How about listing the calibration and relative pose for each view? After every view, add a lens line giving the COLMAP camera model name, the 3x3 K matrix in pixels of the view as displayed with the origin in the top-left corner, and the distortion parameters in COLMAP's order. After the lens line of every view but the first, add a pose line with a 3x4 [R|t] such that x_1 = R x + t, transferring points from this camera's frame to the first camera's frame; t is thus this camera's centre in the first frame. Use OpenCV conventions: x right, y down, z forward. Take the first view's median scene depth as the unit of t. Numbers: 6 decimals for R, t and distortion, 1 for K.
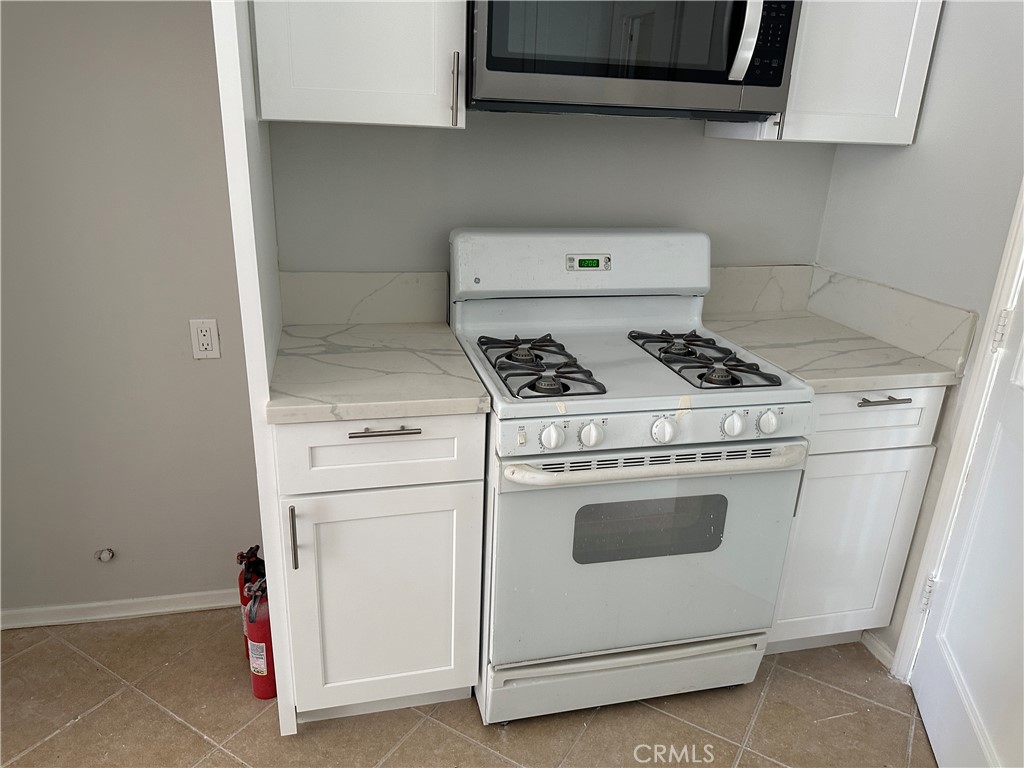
lens RADIAL K [[704.9, 0, 512.0], [0, 704.9, 384.0], [0, 0, 1]] dist [0.174210, -0.304225]
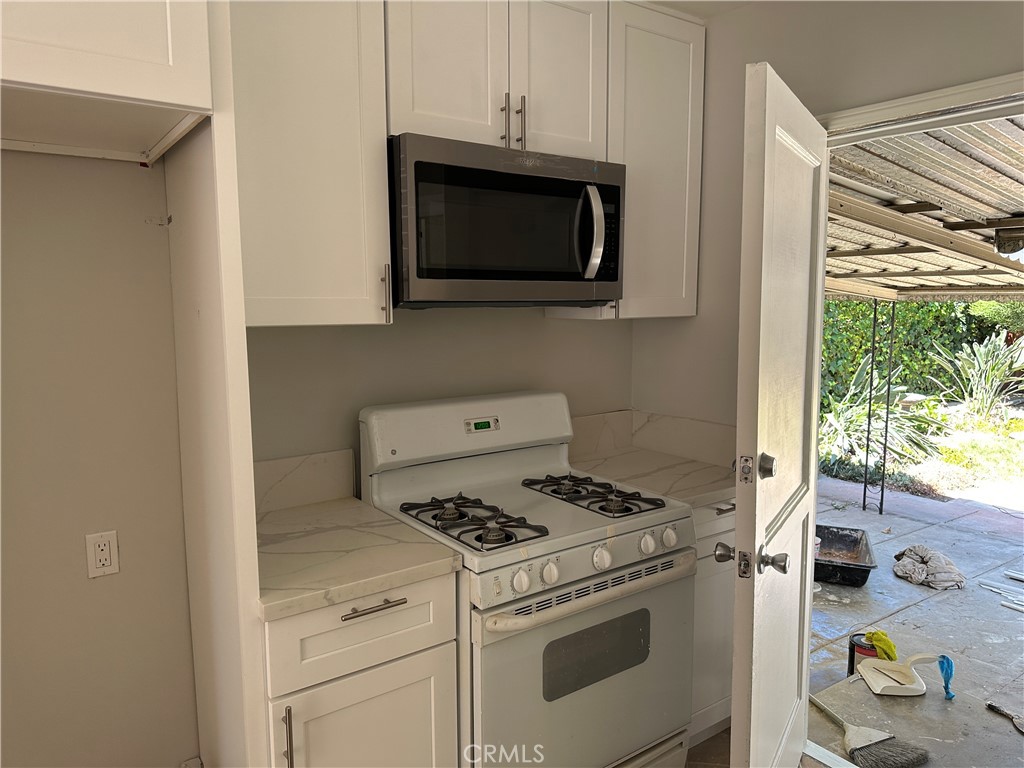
lens RADIAL K [[704.9, 0, 512.0], [0, 704.9, 384.0], [0, 0, 1]] dist [0.174210, -0.304225]
pose [[0.925589, -0.086835, 0.368435, -0.308597], [0.165489, 0.968214, -0.187549, -0.016102], [-0.340438, 0.234565, 0.910539, -0.079380]]
